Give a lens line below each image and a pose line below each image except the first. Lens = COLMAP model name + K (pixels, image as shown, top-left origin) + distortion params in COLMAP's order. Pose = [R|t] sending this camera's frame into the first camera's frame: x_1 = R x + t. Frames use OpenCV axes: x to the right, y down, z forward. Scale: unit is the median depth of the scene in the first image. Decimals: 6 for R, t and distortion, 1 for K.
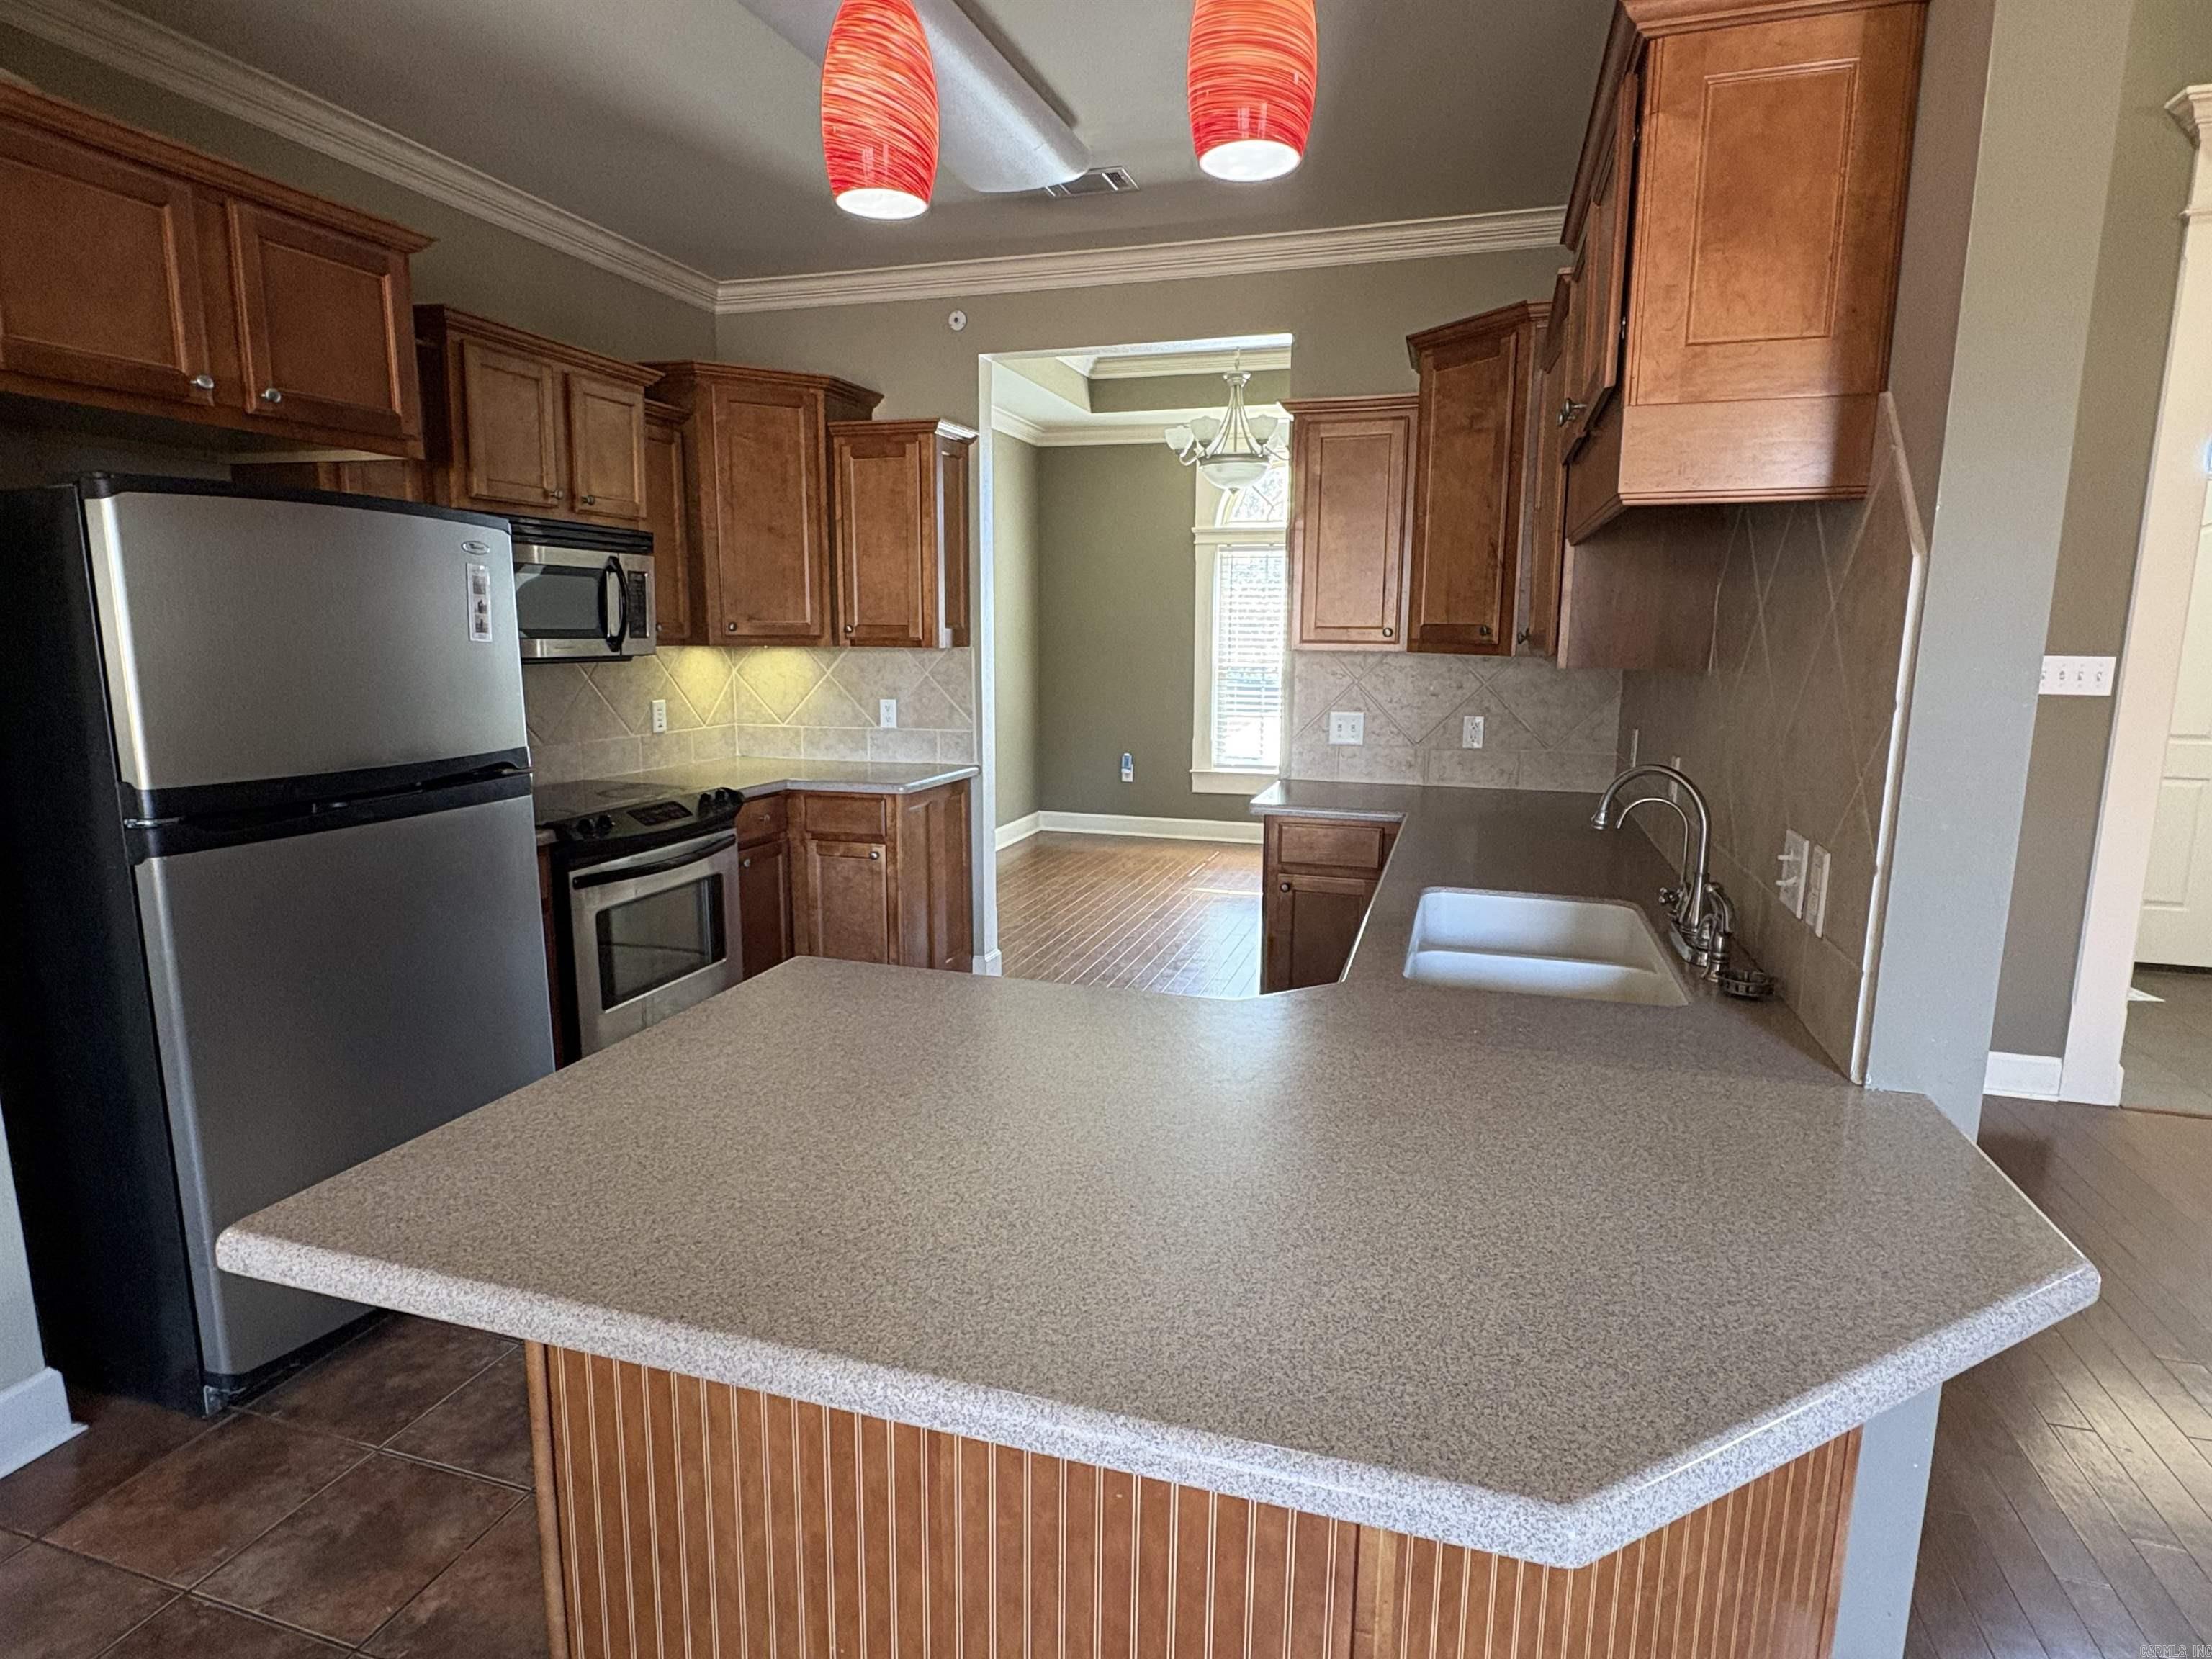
lens RADIAL K [[1196.5, 0, 1097.8], [0, 1196.5, 834.0], [0, 0, 1]] dist [0.001761, 0.002091]
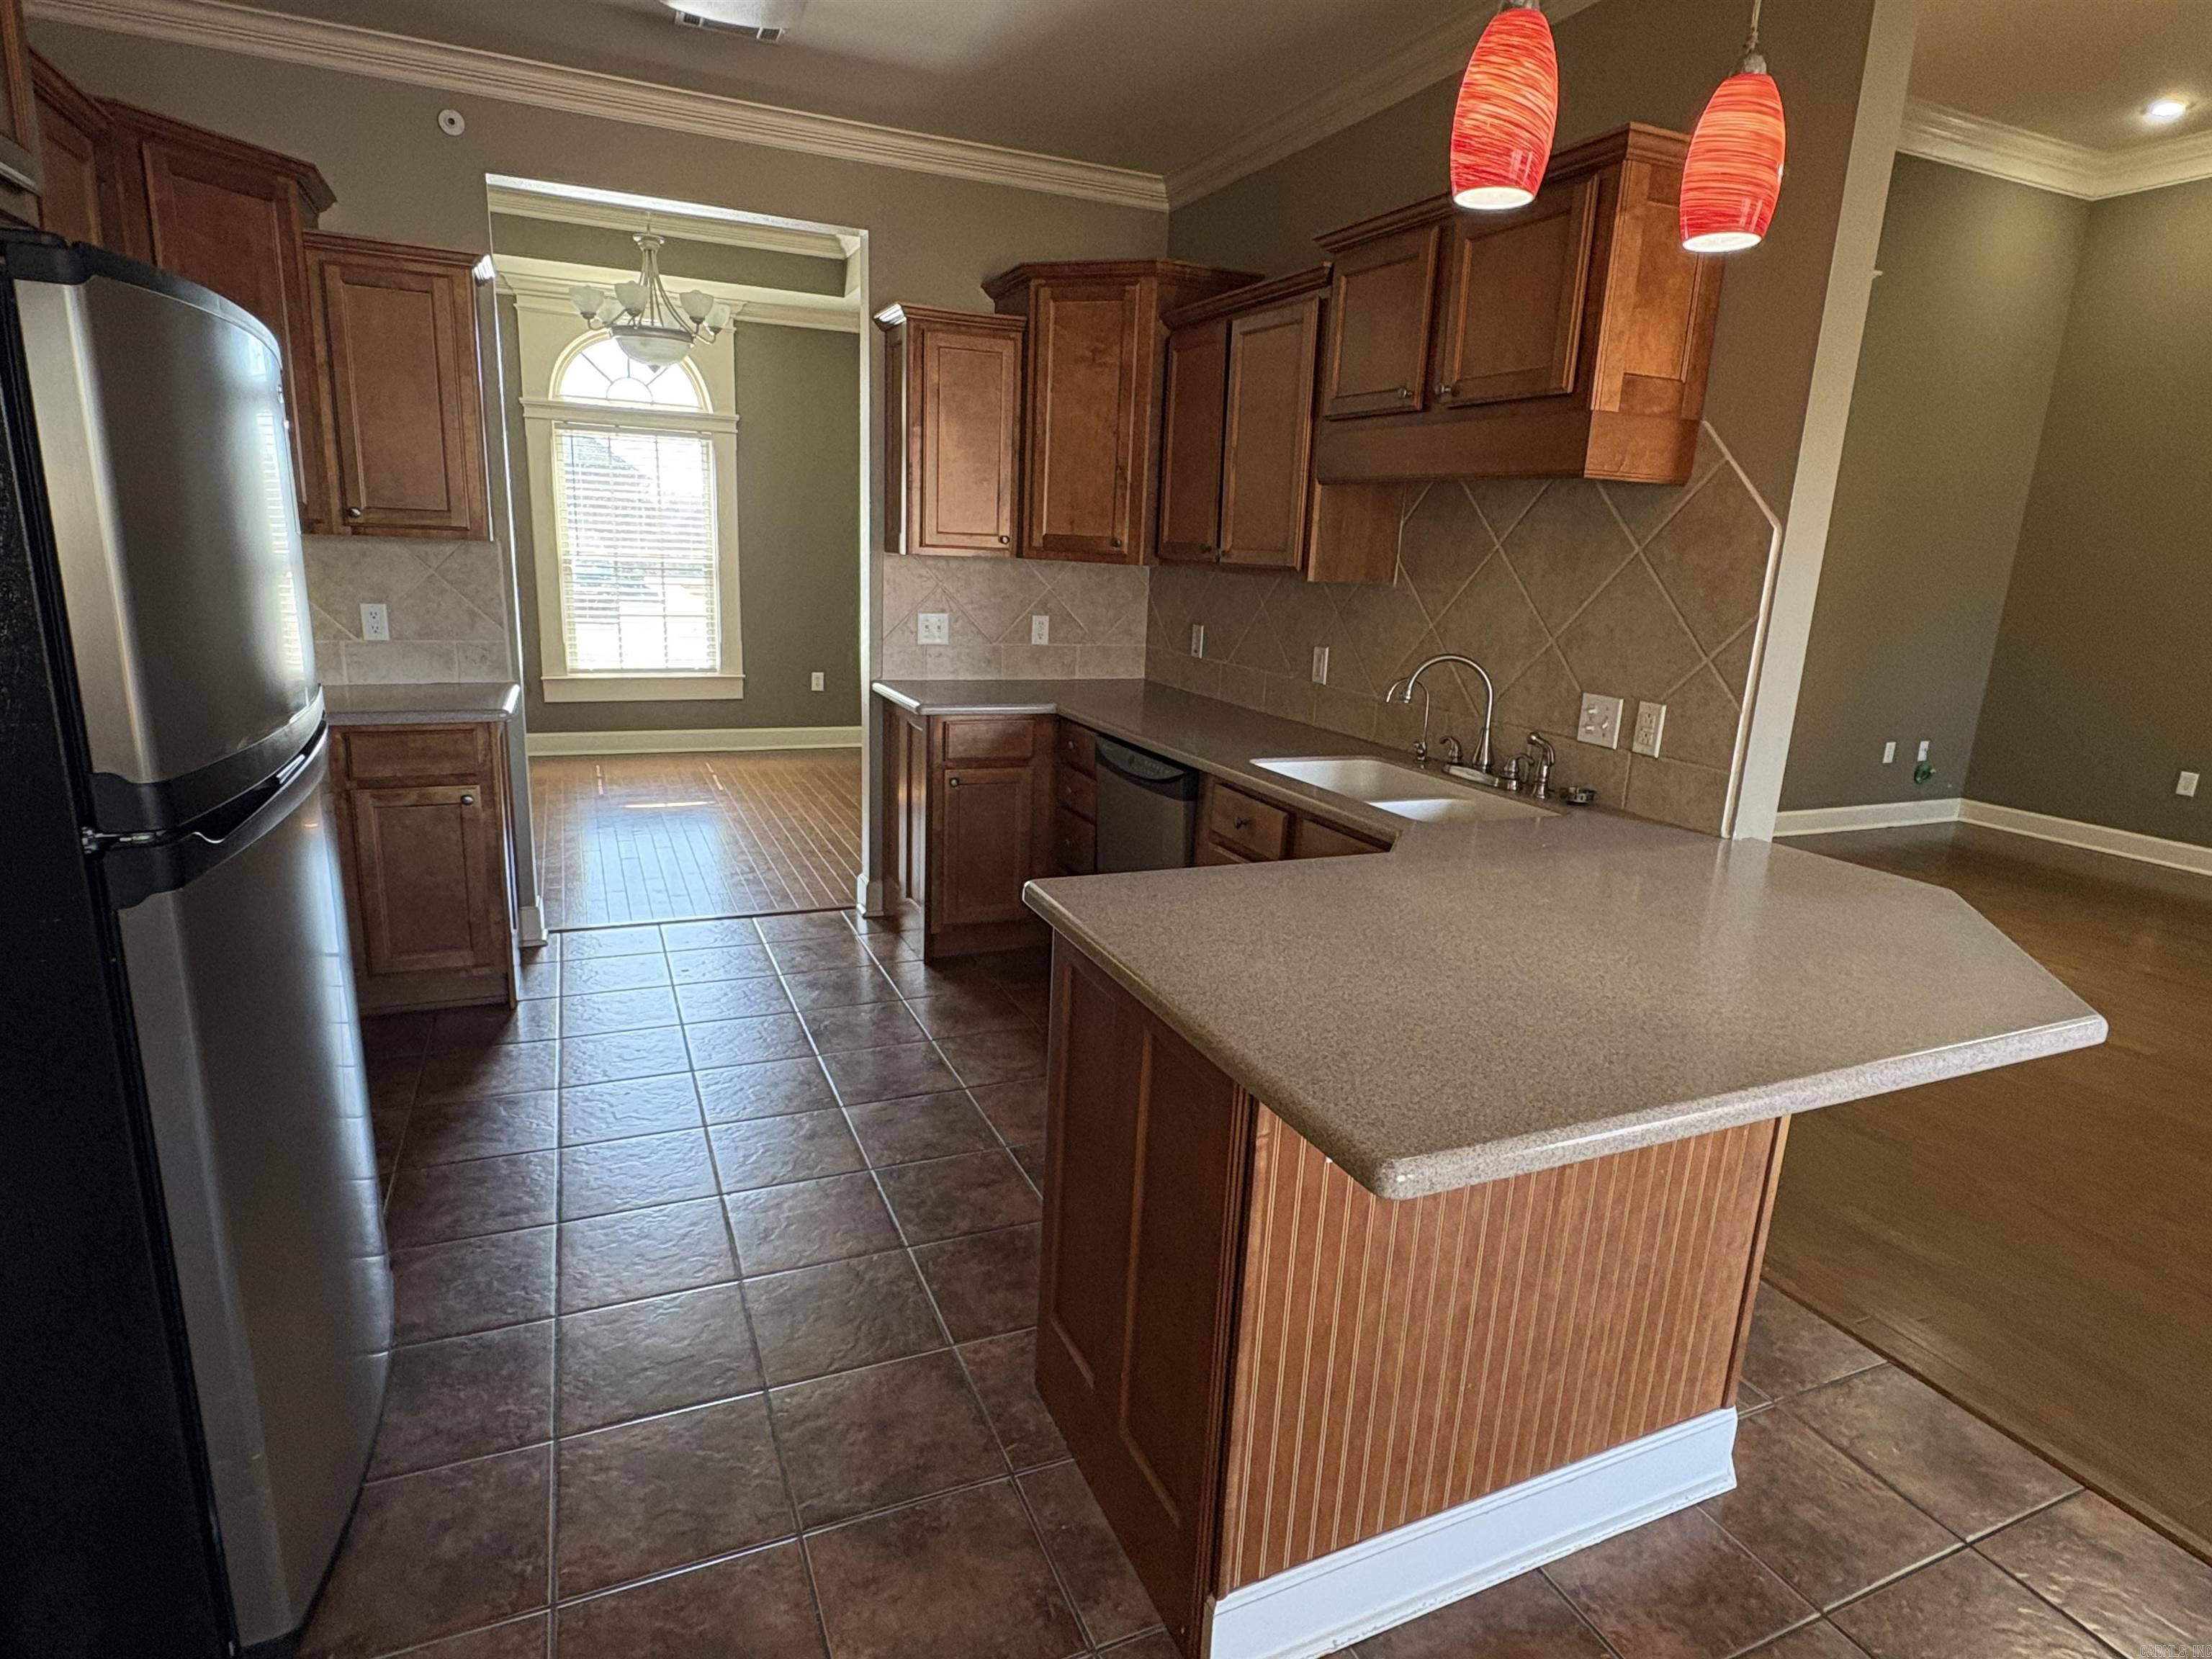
lens RADIAL K [[1196.5, 0, 1103.3], [0, 1196.5, 827.1], [0, 0, 1]] dist [0.001761, 0.002091]
pose [[0.748537, -0.129116, 0.650401, -0.398513], [0.074371, 0.991018, 0.111143, -0.022101], [-0.658910, -0.034824, 0.751415, 0.105515]]
